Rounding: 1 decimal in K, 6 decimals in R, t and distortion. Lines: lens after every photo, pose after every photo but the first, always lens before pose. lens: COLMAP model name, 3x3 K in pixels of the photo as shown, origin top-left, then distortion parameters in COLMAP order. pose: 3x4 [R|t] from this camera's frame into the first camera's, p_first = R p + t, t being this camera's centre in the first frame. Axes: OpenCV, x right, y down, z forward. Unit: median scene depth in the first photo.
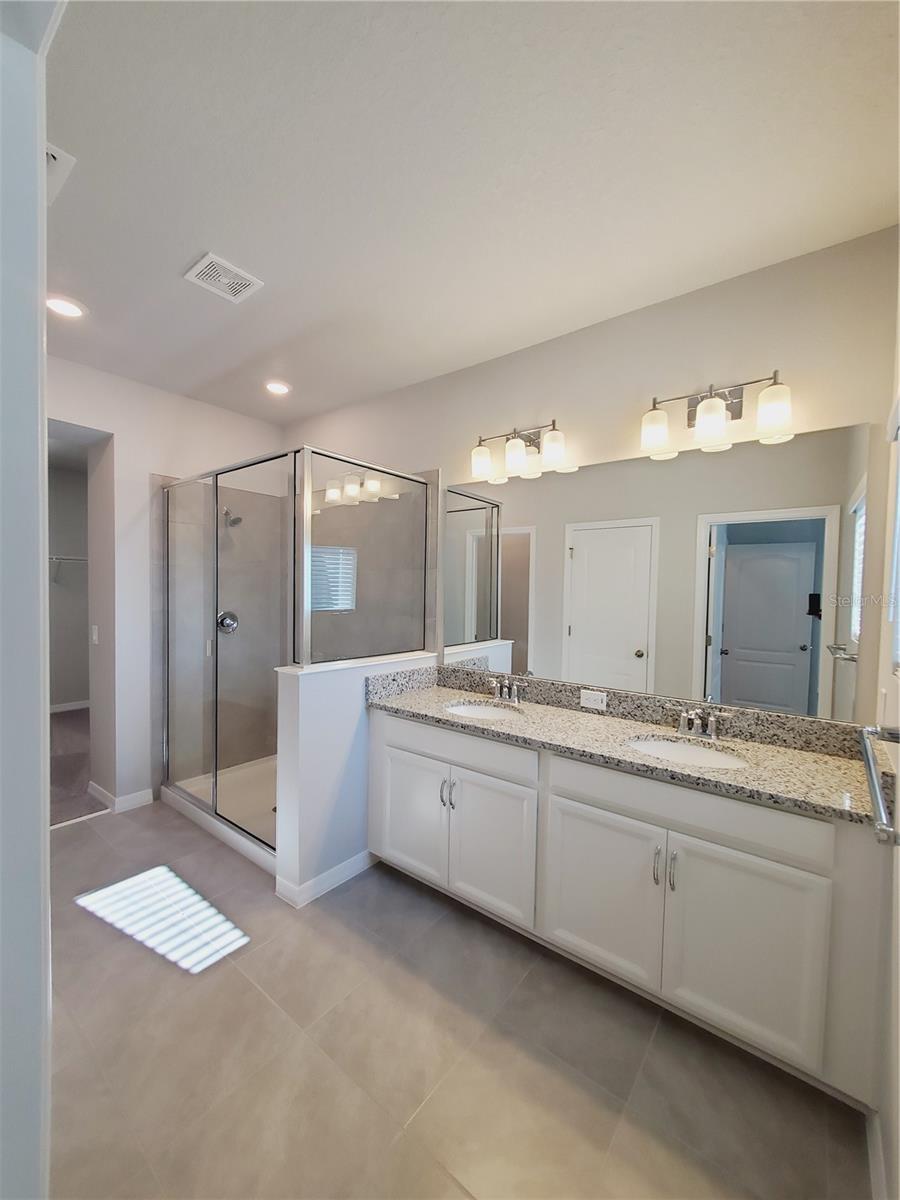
lens RADIAL K [[468.6, 0, 447.9], [0, 468.6, 607.0], [0, 0, 1]] dist [-0.000209, 0.000200]
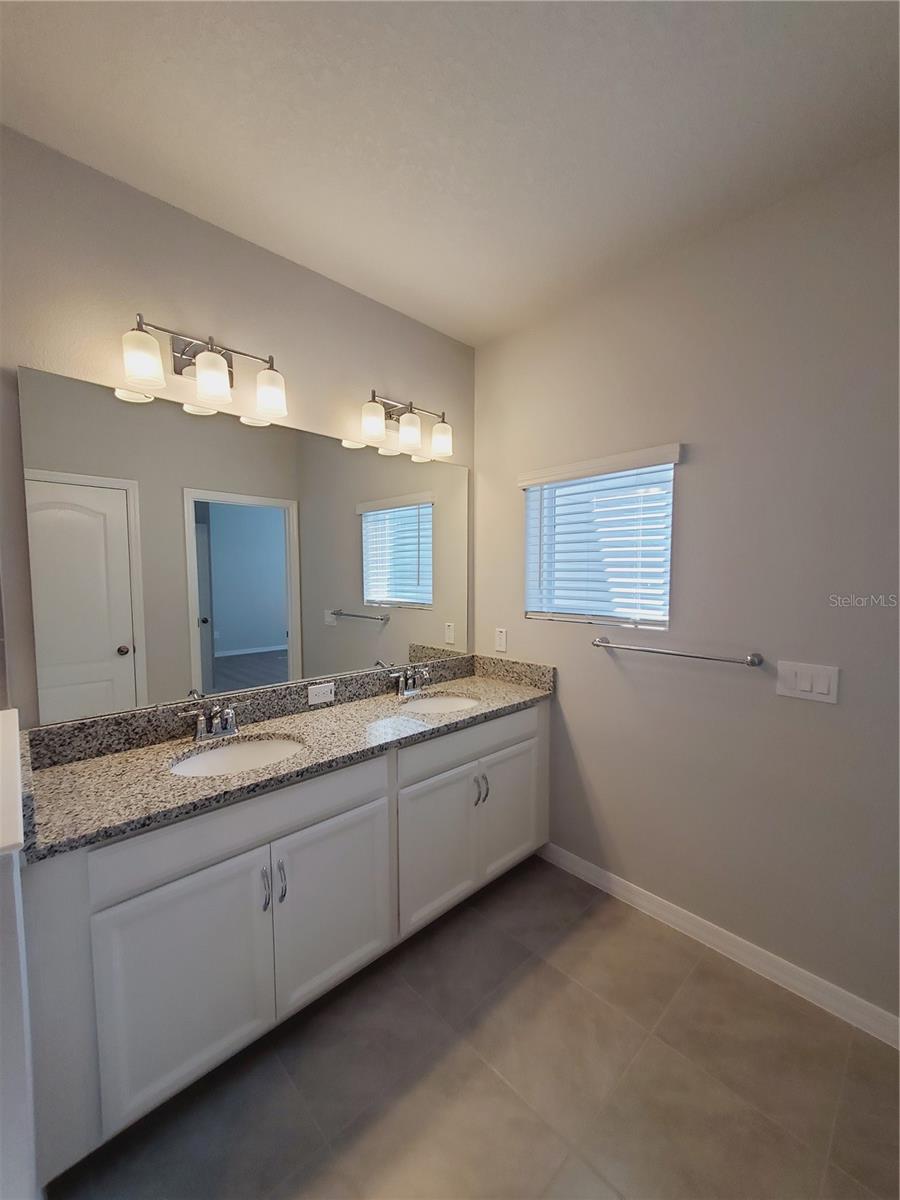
lens RADIAL K [[474.5, 0, 452.3], [0, 474.5, 606.4], [0, 0, 1]] dist [0.000533, -0.000267]
pose [[0.148799, -0.087434, 0.984995, -0.540373], [0.036591, 0.995888, 0.082873, -0.039133], [-0.988190, 0.023711, 0.151387, 0.586958]]
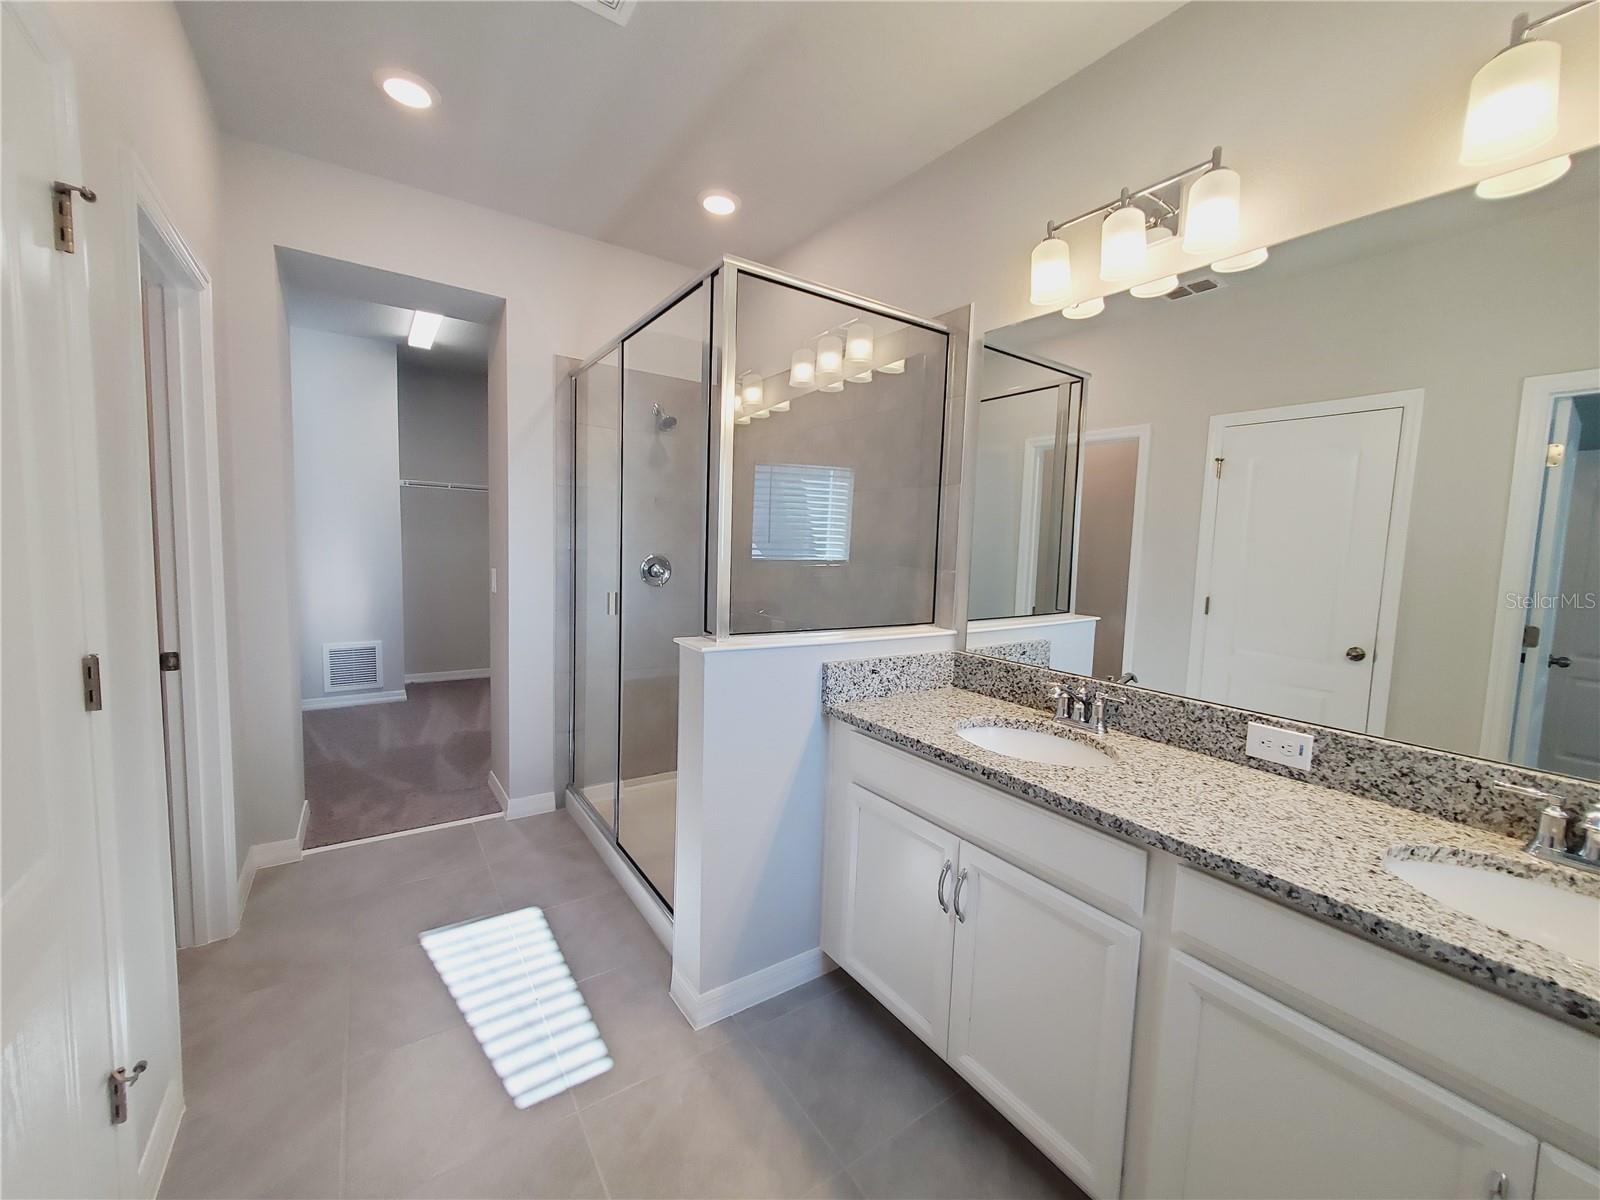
lens RADIAL K [[624.7, 0, 809.5], [0, 624.7, 598.4], [0, 0, 1]] dist [-0.000209, 0.000200]
pose [[0.956037, 0.040143, -0.290485, 0.034499], [-0.026006, 0.998289, 0.052366, 0.028870], [0.292090, -0.042509, 0.955446, 0.261312]]
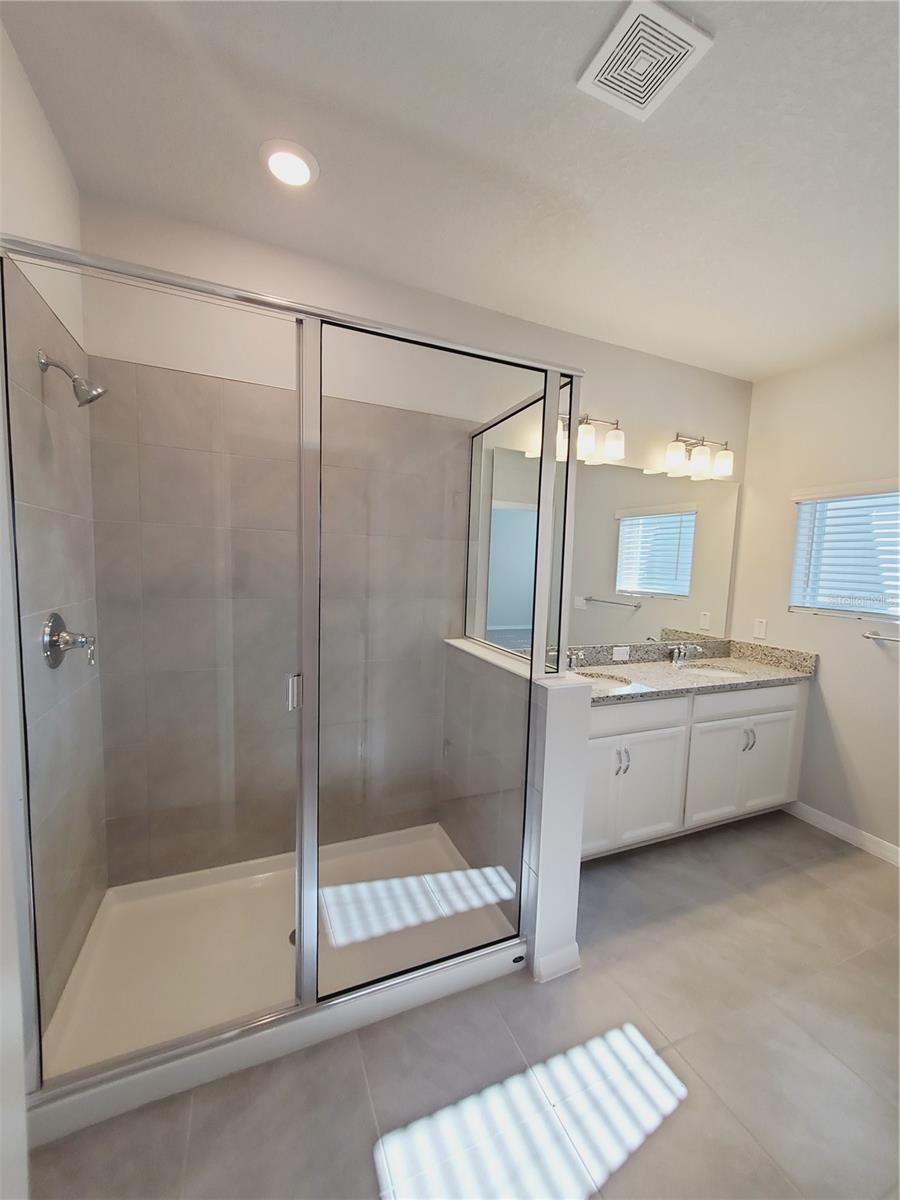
lens RADIAL K [[474.5, 0, 452.3], [0, 474.5, 606.4], [0, 0, 1]] dist [0.000533, -0.000267]
pose [[0.485322, -0.082628, 0.870422, -1.011522], [0.003001, 0.995676, 0.092845, -0.052467], [-0.874330, -0.042448, 0.483471, 0.762437]]
